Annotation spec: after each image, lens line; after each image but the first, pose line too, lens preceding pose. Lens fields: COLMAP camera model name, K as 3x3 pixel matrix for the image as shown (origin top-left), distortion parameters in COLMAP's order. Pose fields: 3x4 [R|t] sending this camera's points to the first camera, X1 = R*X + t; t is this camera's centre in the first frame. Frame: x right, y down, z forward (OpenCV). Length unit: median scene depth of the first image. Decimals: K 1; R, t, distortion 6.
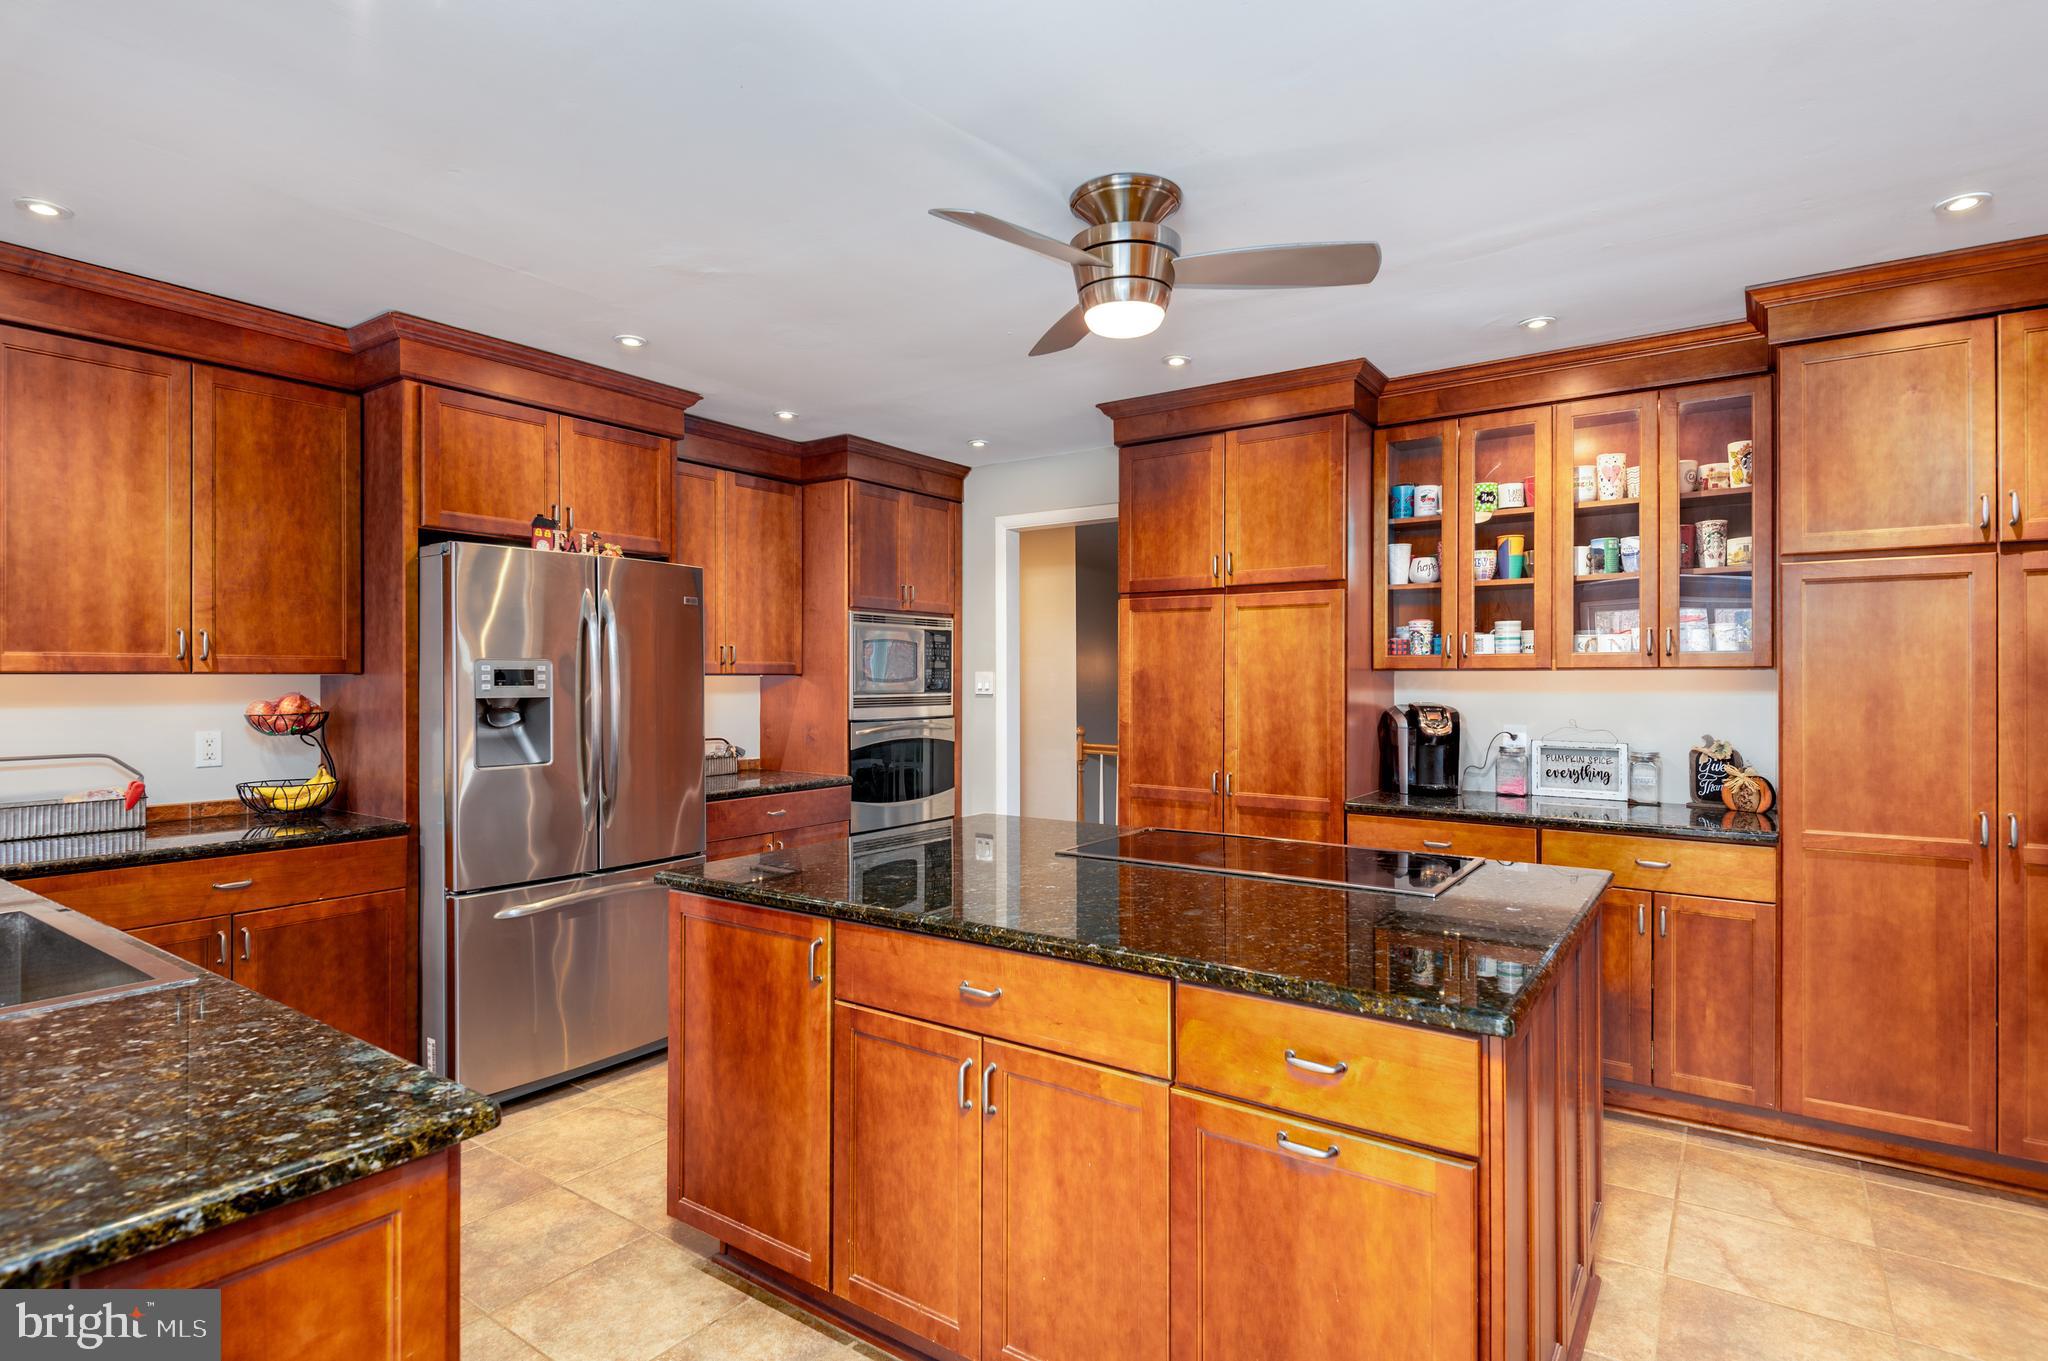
lens RADIAL K [[1044.7, 0, 1020.7], [0, 1044.7, 675.3], [0, 0, 1]] dist [-0.002512, -0.000555]
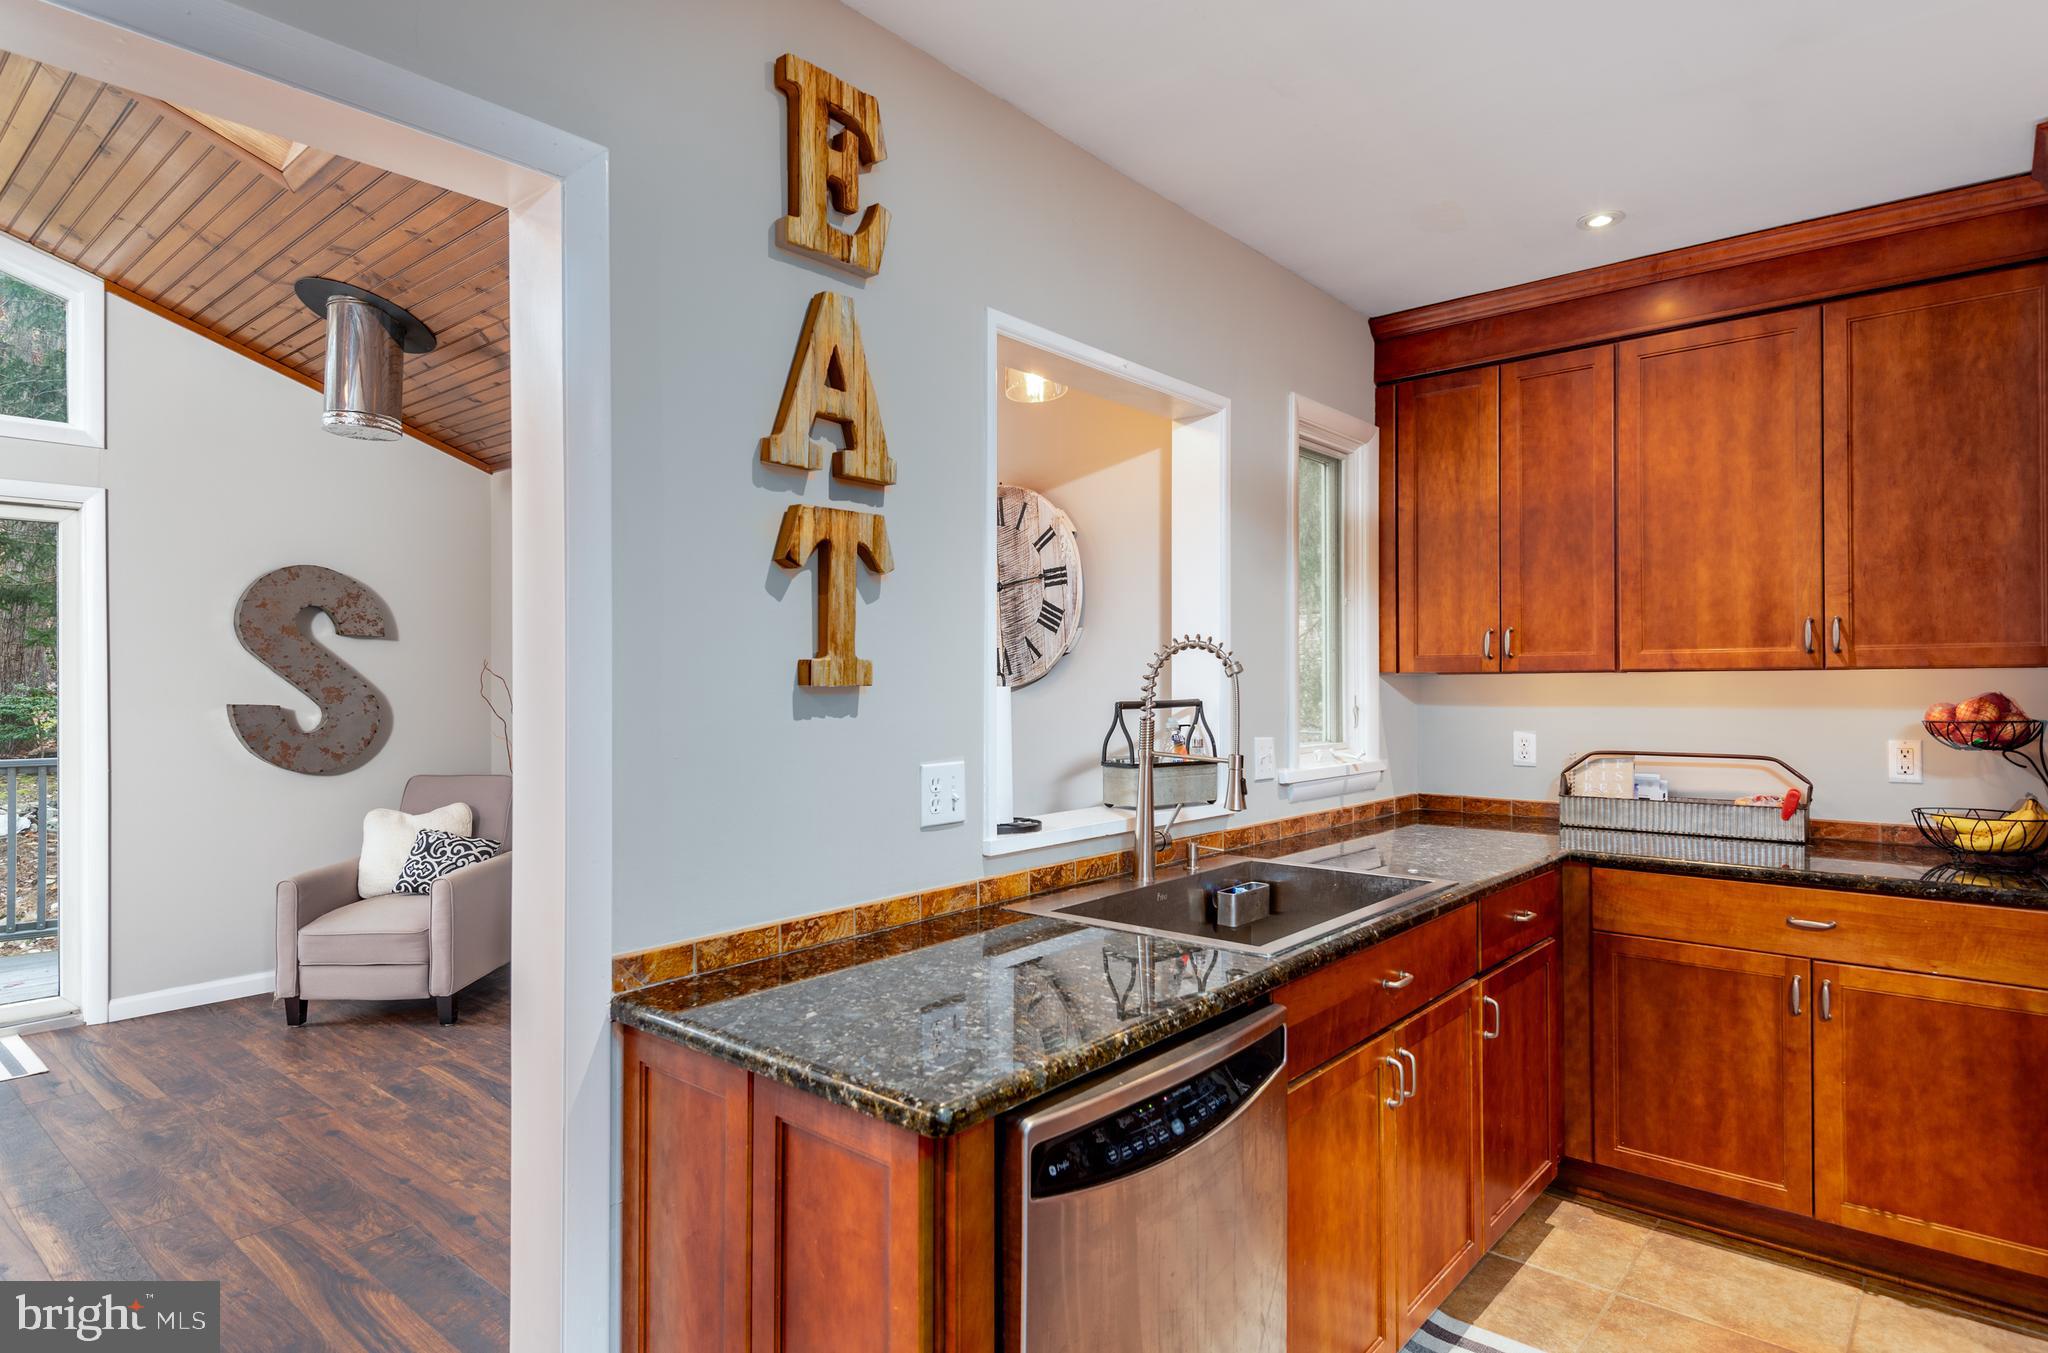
lens RADIAL K [[1124.5, 0, 1016.6], [0, 1124.5, 678.0], [0, 0, 1]] dist [0.018609, -0.001772]
pose [[-0.088210, -0.005988, -0.996084, 0.184721], [0.005144, 0.999966, -0.006467, 0.008079], [0.996089, -0.005694, -0.088176, 0.419849]]
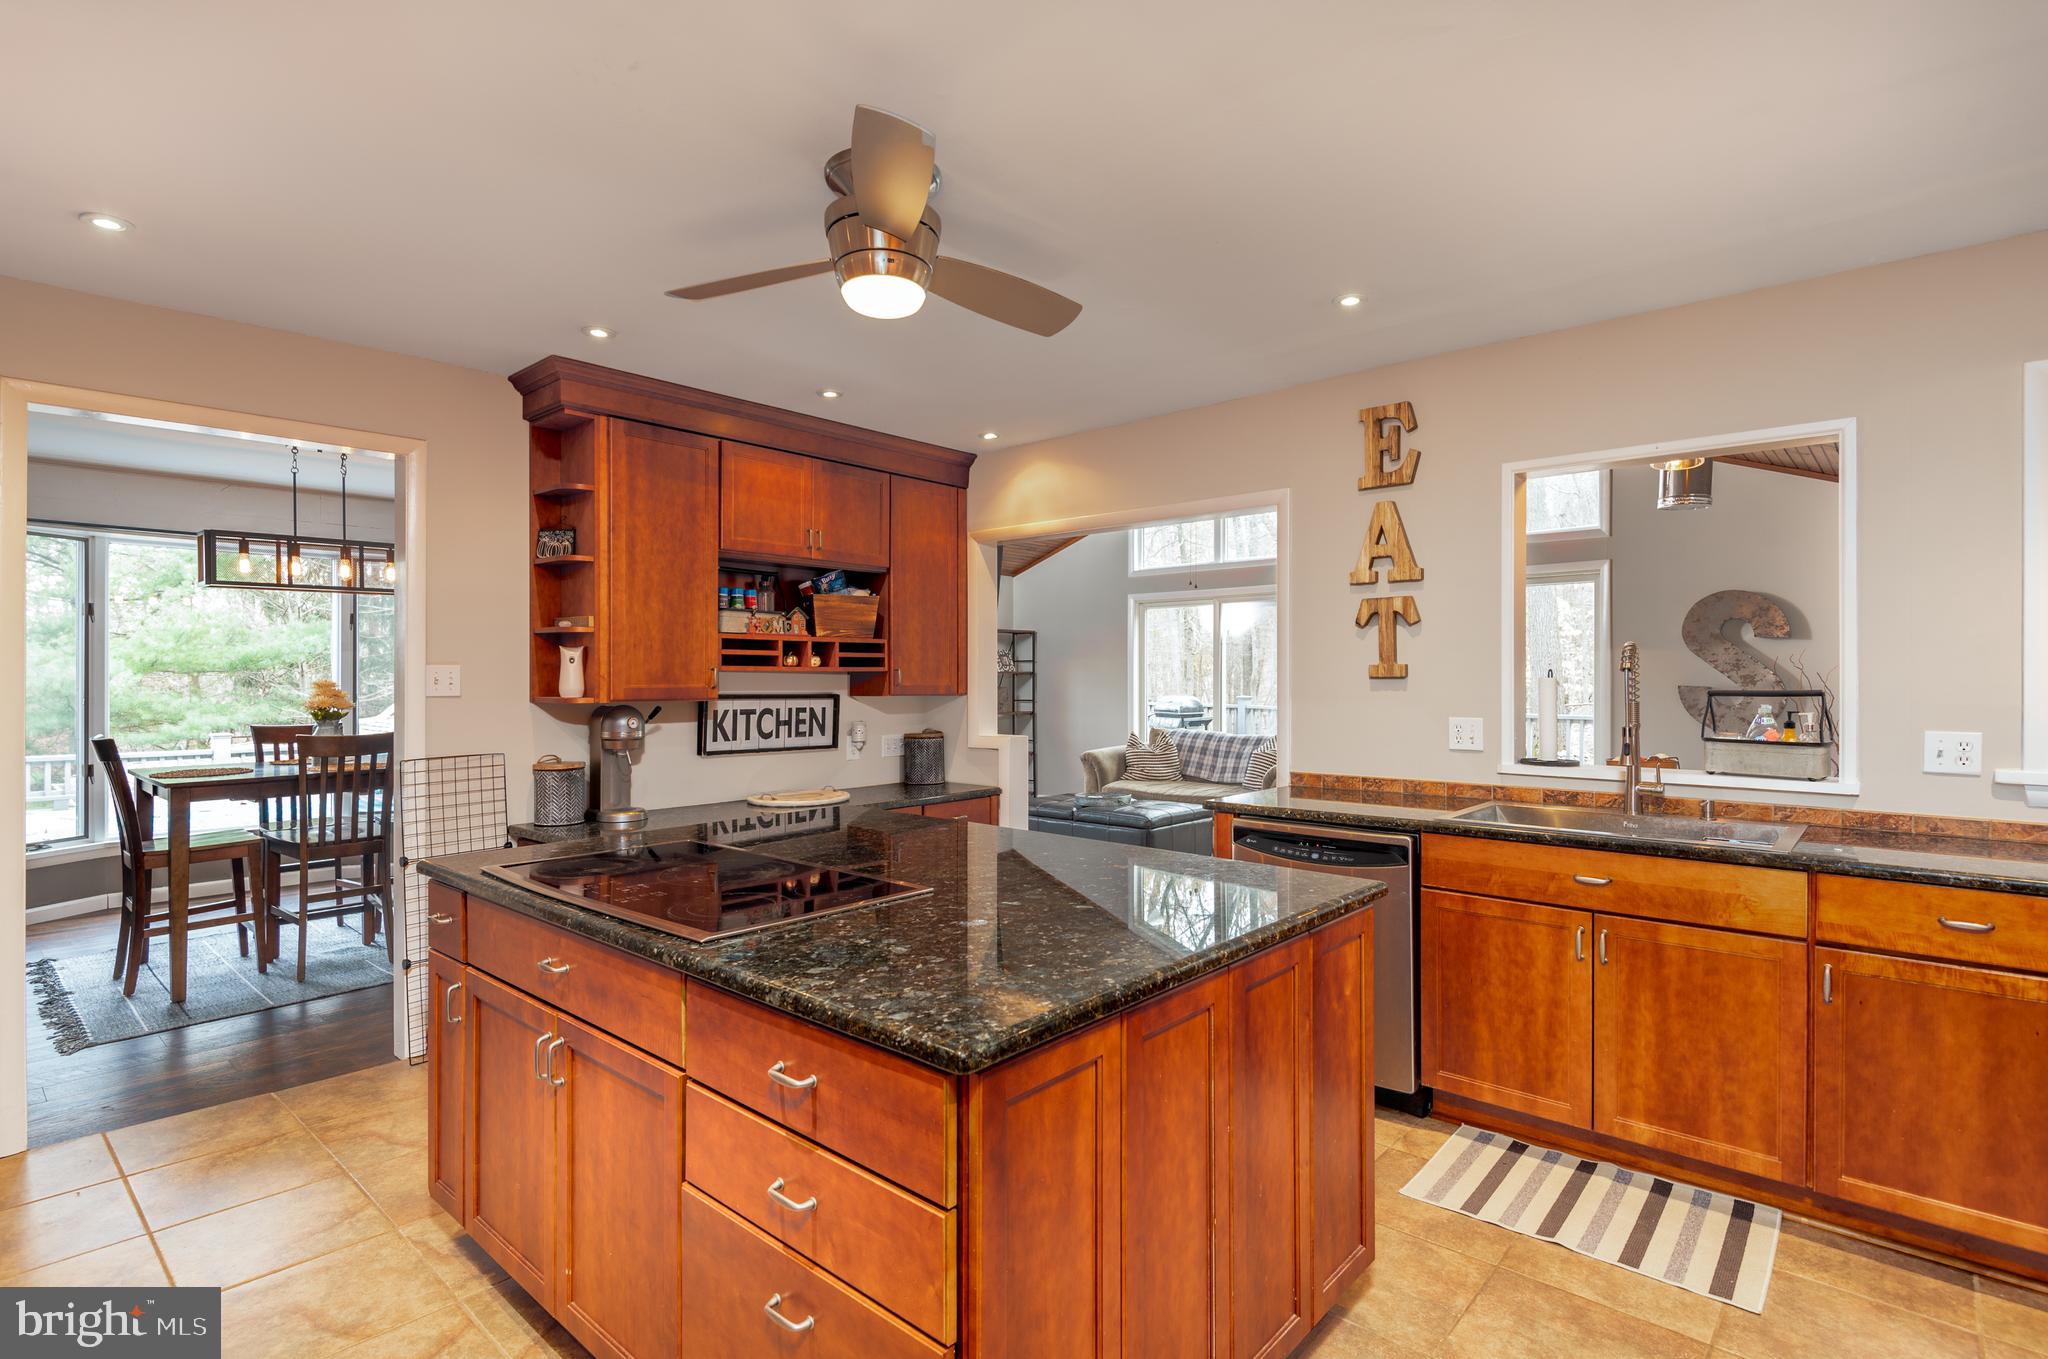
lens RADIAL K [[994.2, 0, 1020.3], [0, 994.2, 674.2], [0, 0, 1]] dist [-0.000965, -0.000169]
pose [[-0.995378, -0.002828, 0.095994, -0.179690], [-0.002633, 0.999994, 0.002162, 0.002338], [-0.095999, 0.001899, -0.995380, 1.852830]]
